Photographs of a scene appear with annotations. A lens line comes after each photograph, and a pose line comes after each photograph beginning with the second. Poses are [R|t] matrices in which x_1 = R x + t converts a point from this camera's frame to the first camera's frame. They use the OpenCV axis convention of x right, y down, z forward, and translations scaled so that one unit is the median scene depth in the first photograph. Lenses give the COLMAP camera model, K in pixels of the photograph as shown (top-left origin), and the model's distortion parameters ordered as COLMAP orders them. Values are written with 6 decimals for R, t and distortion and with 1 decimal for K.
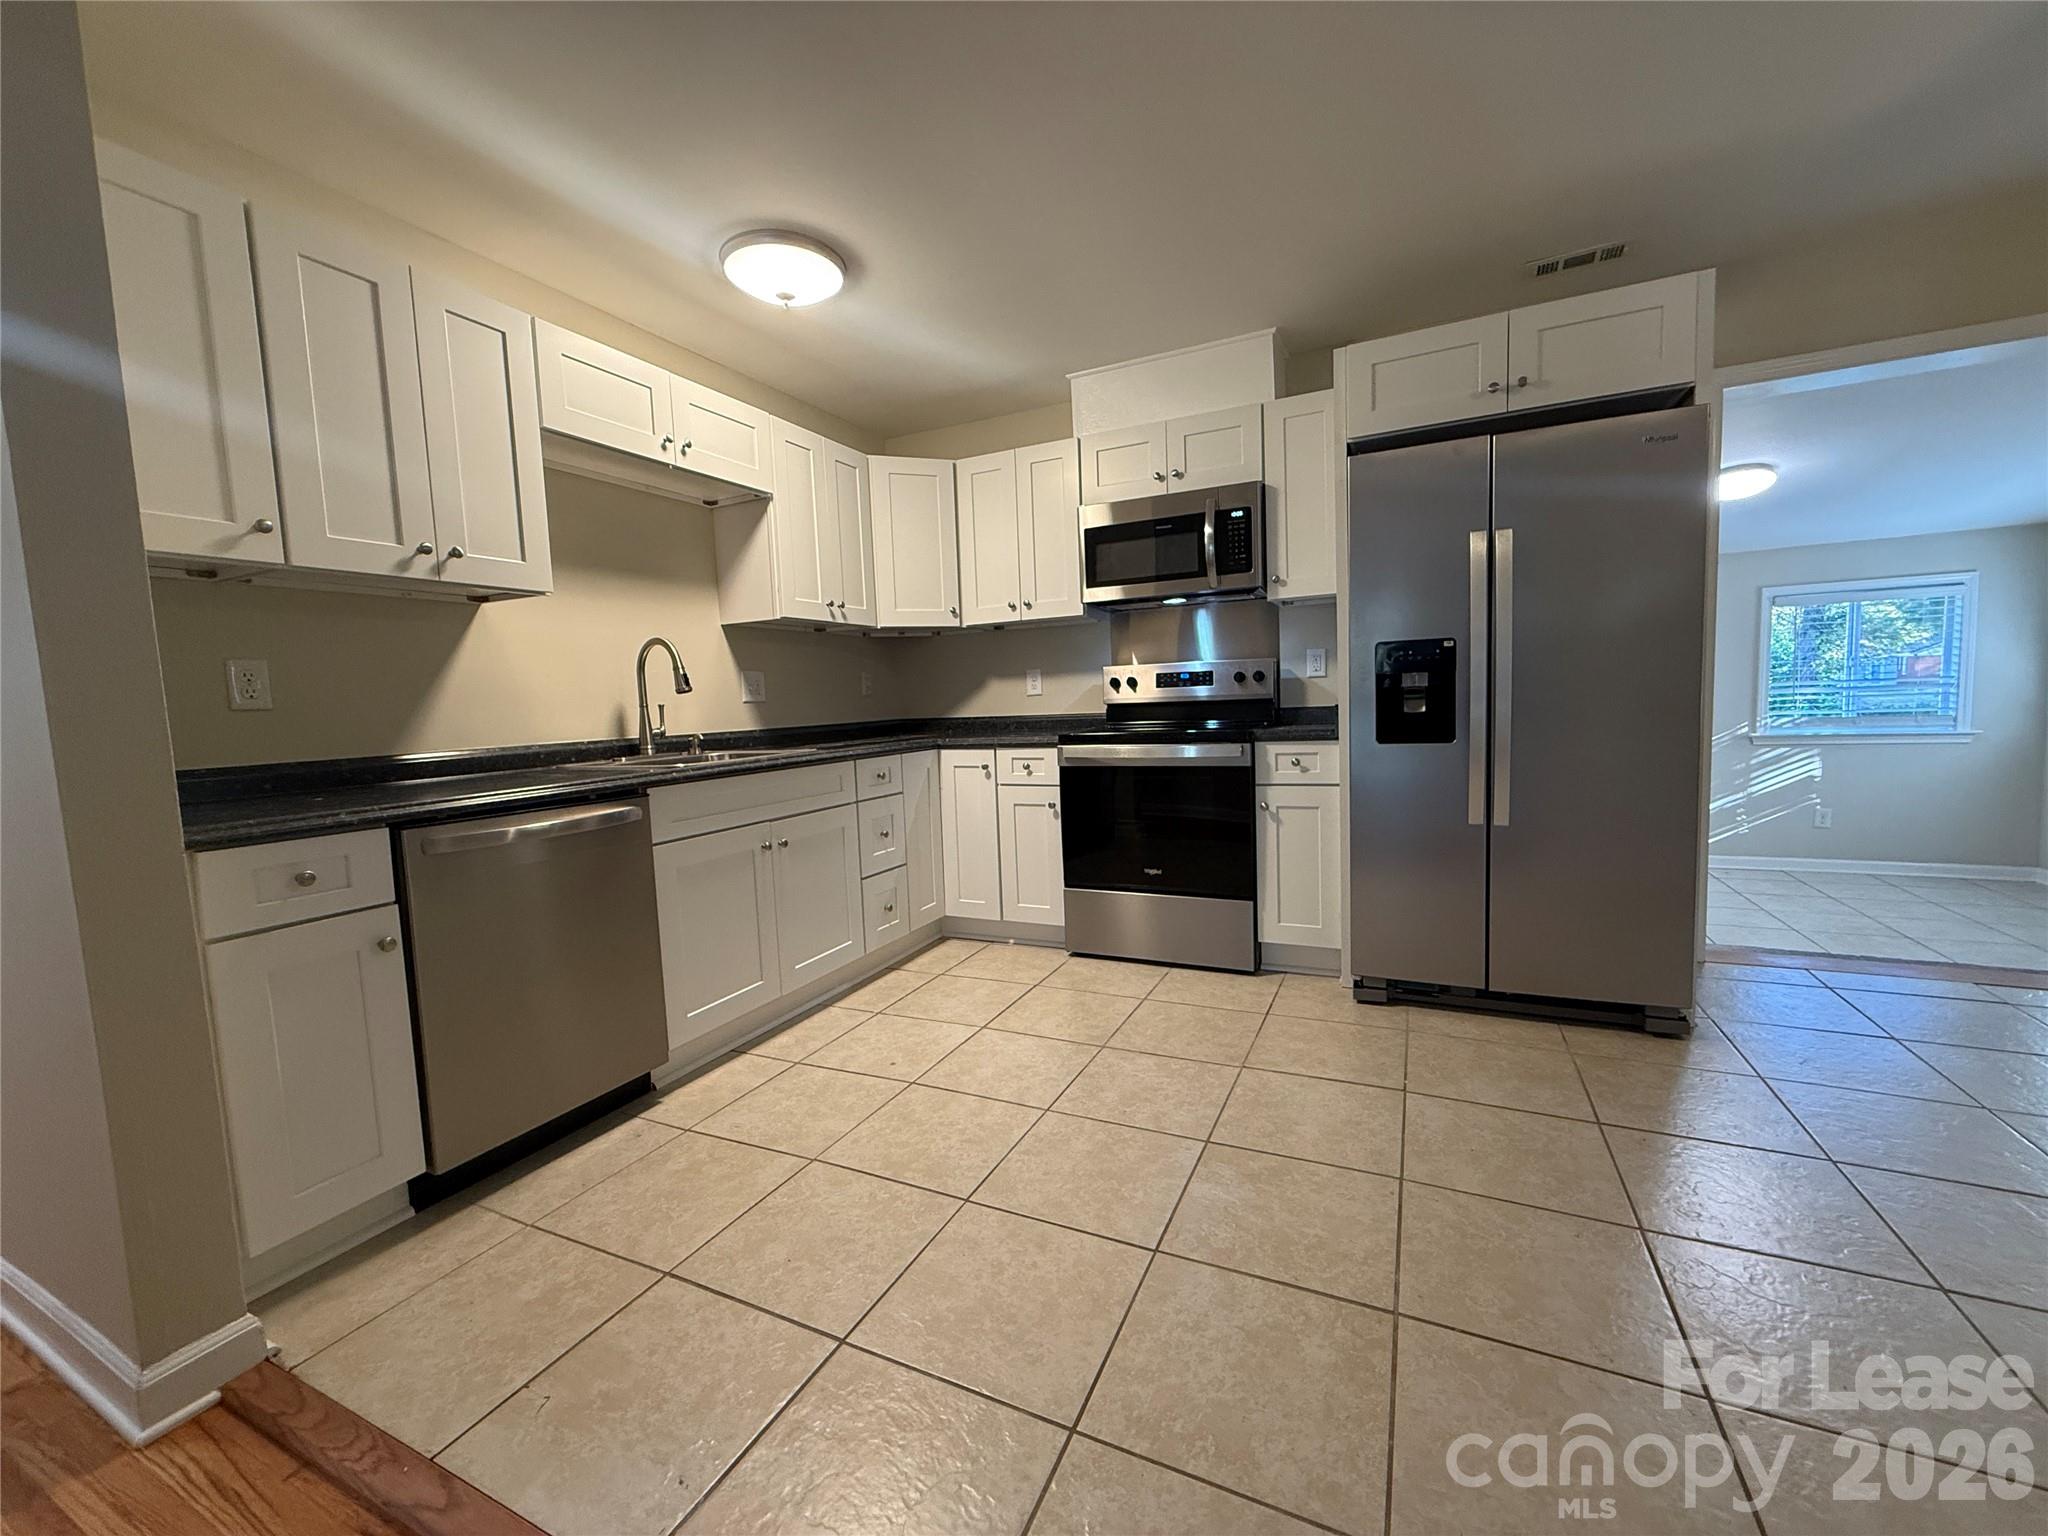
lens RADIAL K [[814.1, 0, 1023.7], [0, 814.1, 770.0], [0, 0, 1]] dist [0.001243, -0.000633]
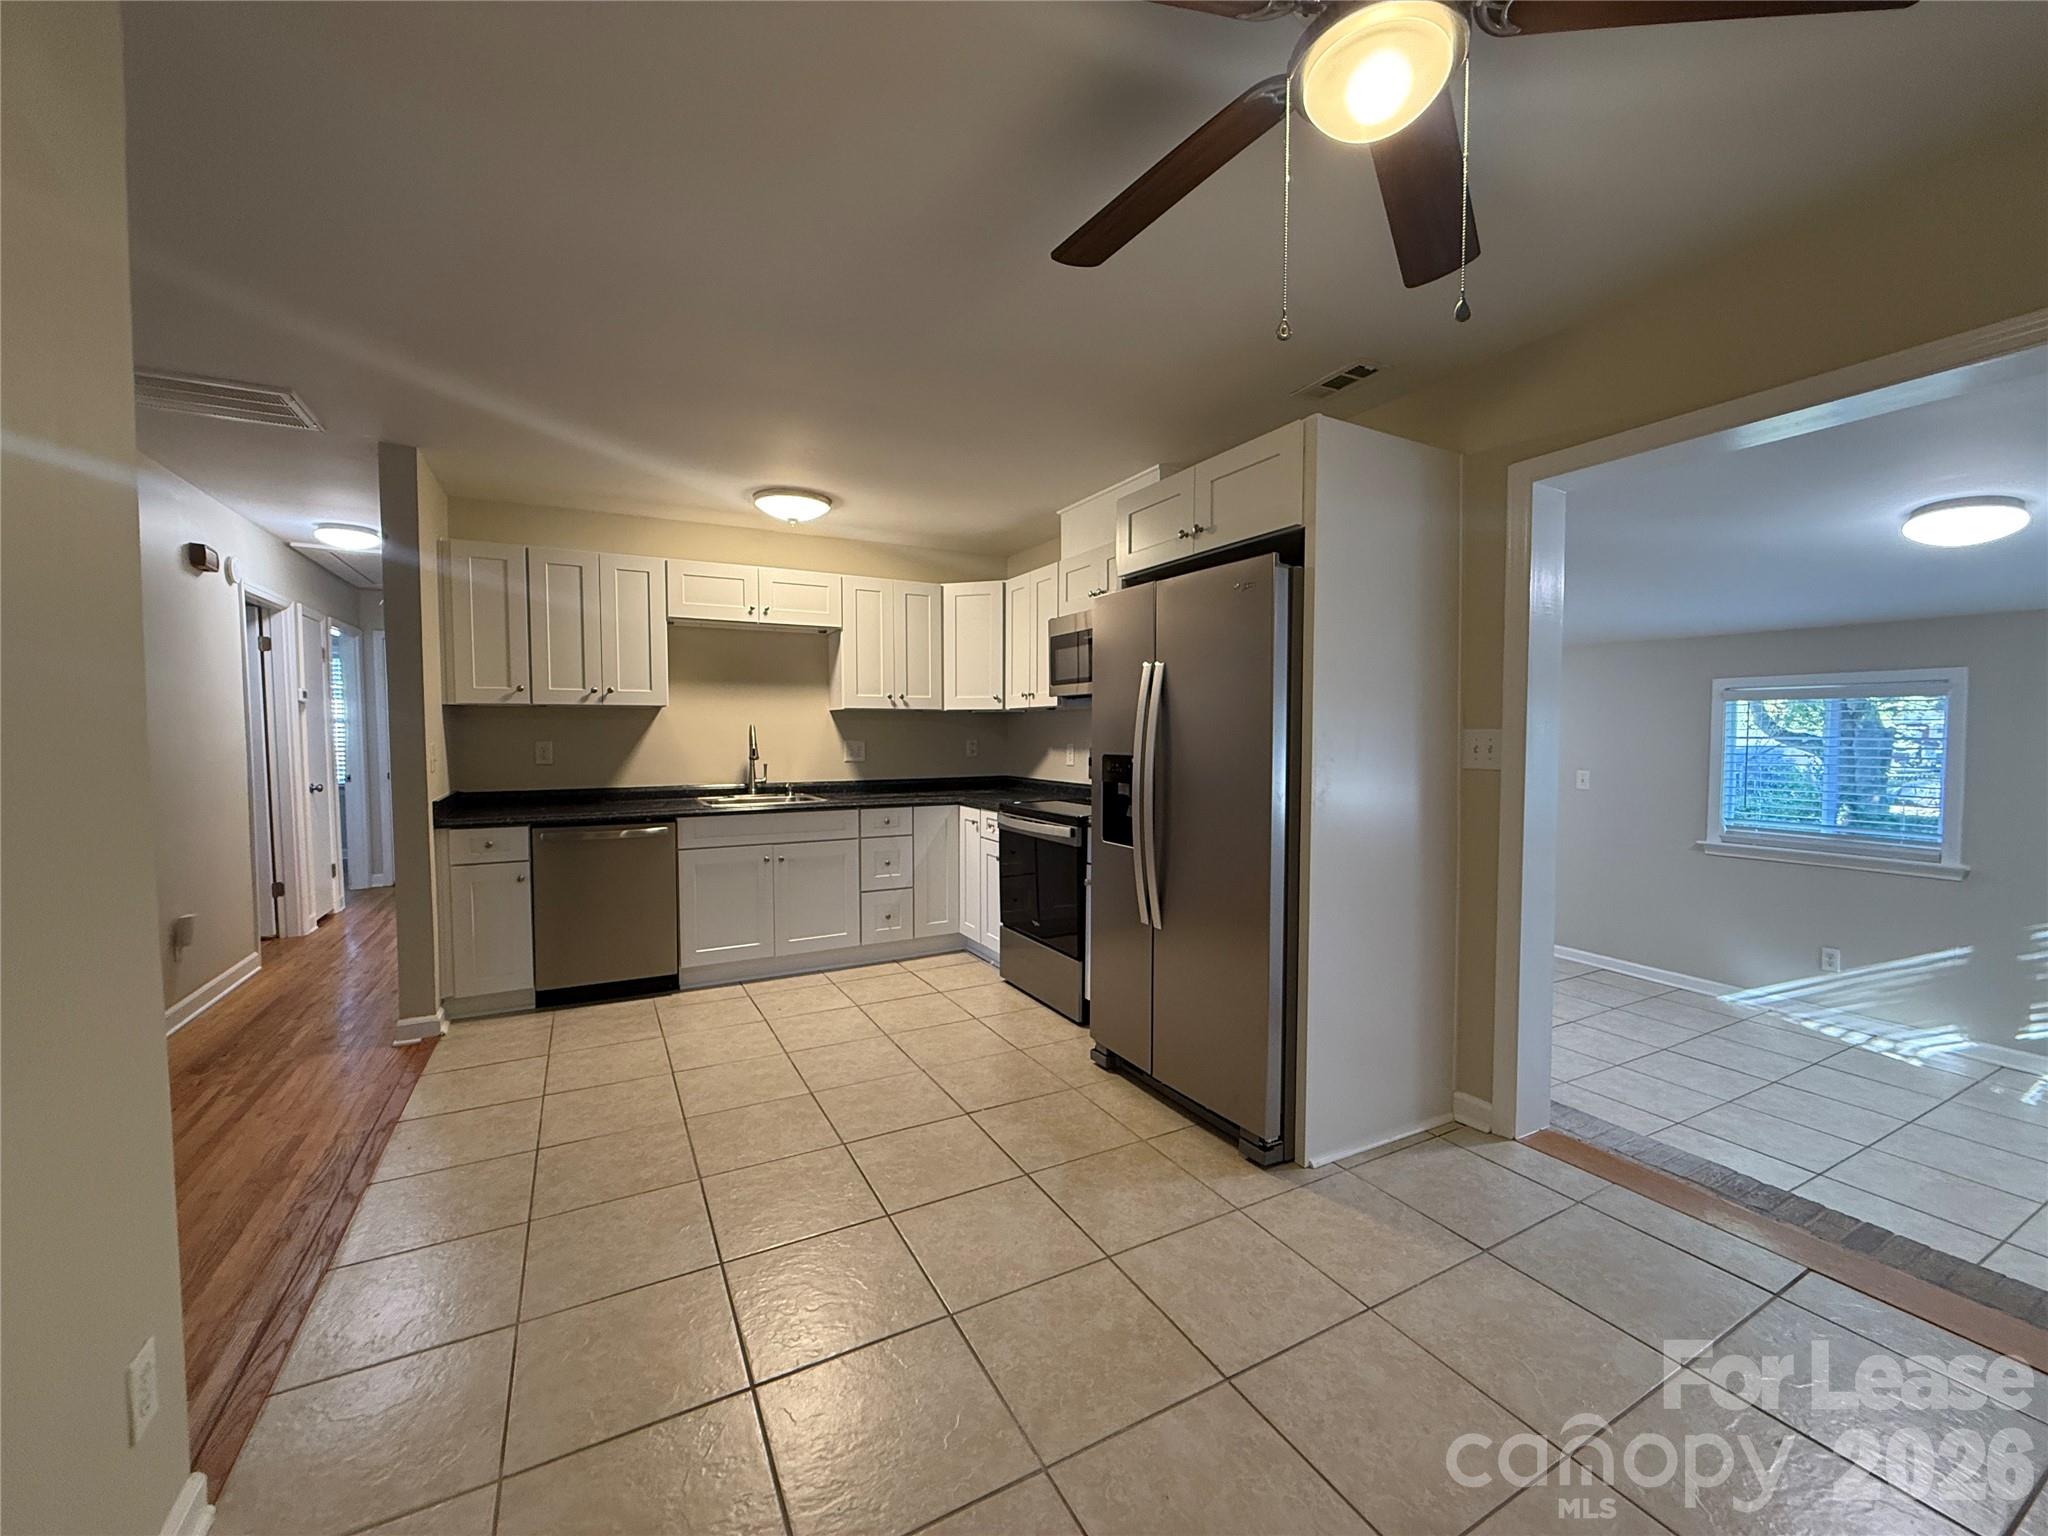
lens RADIAL K [[814.1, 0, 1025.1], [0, 814.1, 770.7], [0, 0, 1]] dist [0.001243, -0.000633]
pose [[0.809772, 0.067336, -0.582868, 0.948680], [-0.082484, 0.996592, 0.000537, -0.115073], [0.580918, 0.047643, 0.812567, -0.011438]]
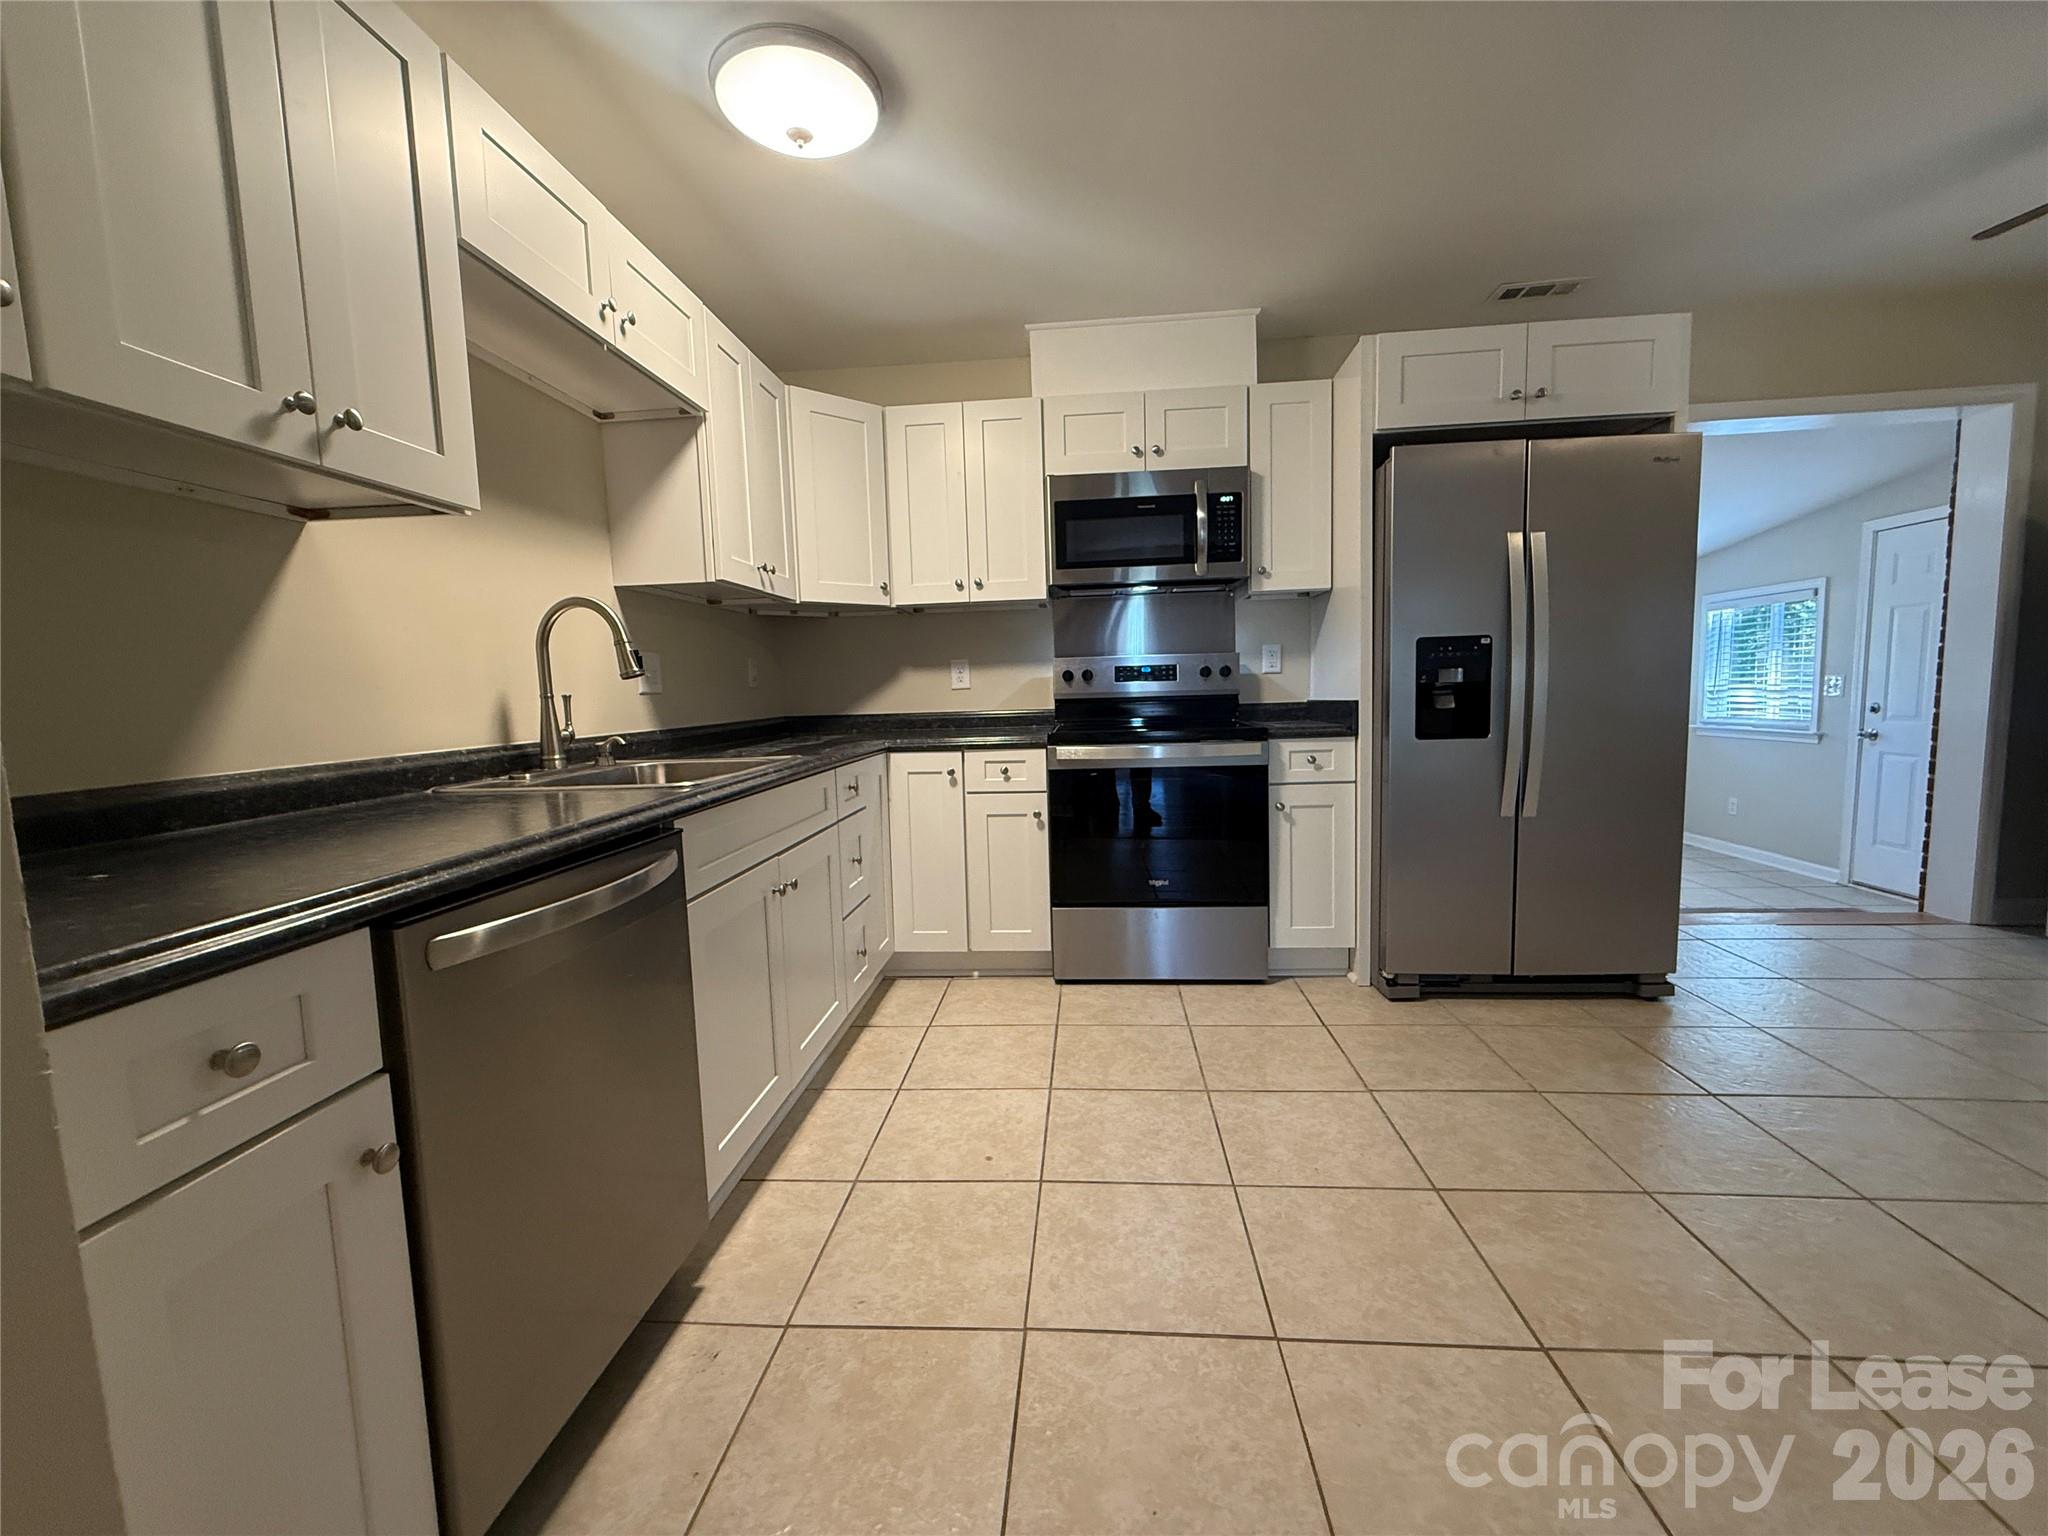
lens RADIAL K [[814.1, 0, 1023.6], [0, 814.1, 770.0], [0, 0, 1]] dist [0.001243, -0.000633]
pose [[0.934252, -0.024615, 0.355763, -0.343882], [0.023952, 0.999693, 0.006269, -0.012238], [-0.355809, 0.002664, 0.934555, 0.226123]]
